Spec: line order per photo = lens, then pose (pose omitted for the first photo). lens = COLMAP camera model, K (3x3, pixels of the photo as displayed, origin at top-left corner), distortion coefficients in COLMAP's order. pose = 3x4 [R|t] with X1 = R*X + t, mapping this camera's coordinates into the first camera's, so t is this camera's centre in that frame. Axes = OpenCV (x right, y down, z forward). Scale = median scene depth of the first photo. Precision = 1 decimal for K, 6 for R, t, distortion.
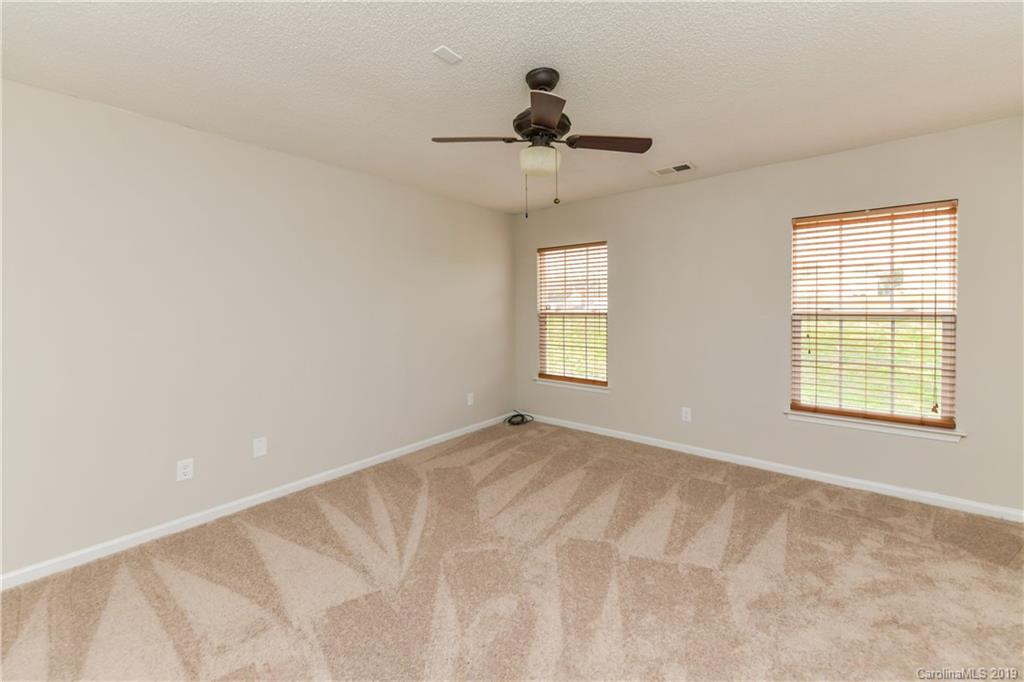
lens RADIAL K [[432.9, 0, 501.1], [0, 432.9, 311.0], [0, 0, 1]] dist [0.007983, -0.003276]
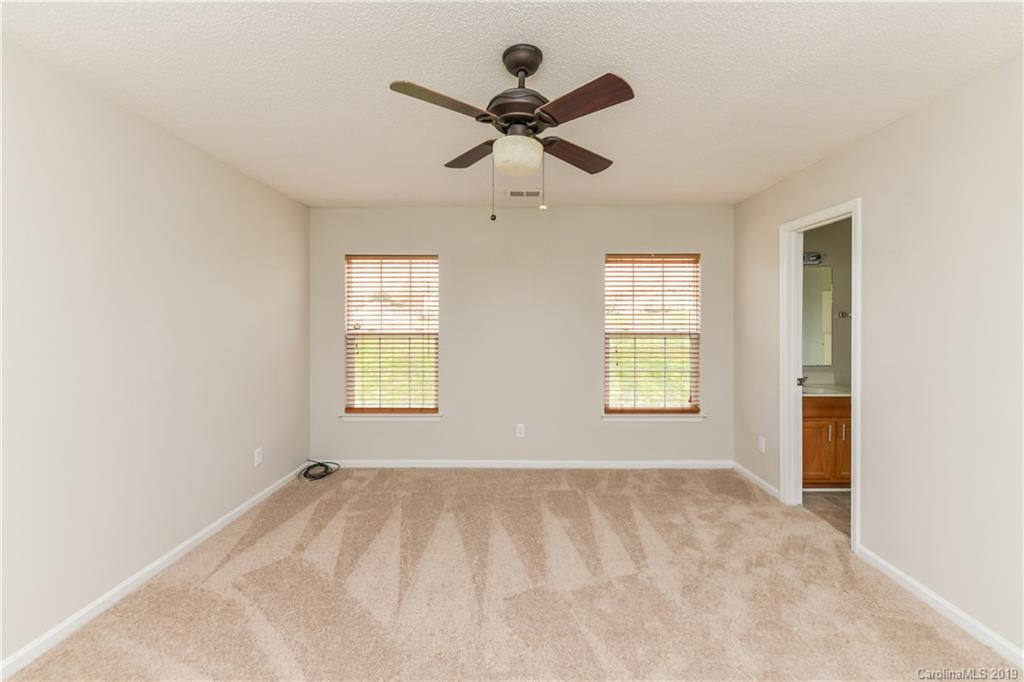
lens RADIAL K [[432.9, 0, 512.9], [0, 432.9, 317.2], [0, 0, 1]] dist [0.007983, -0.003276]
pose [[0.756149, 0.018314, 0.654143, -0.327638], [0.000869, 0.999579, -0.028989, -0.003104], [-0.654399, 0.022489, 0.755815, 0.275398]]
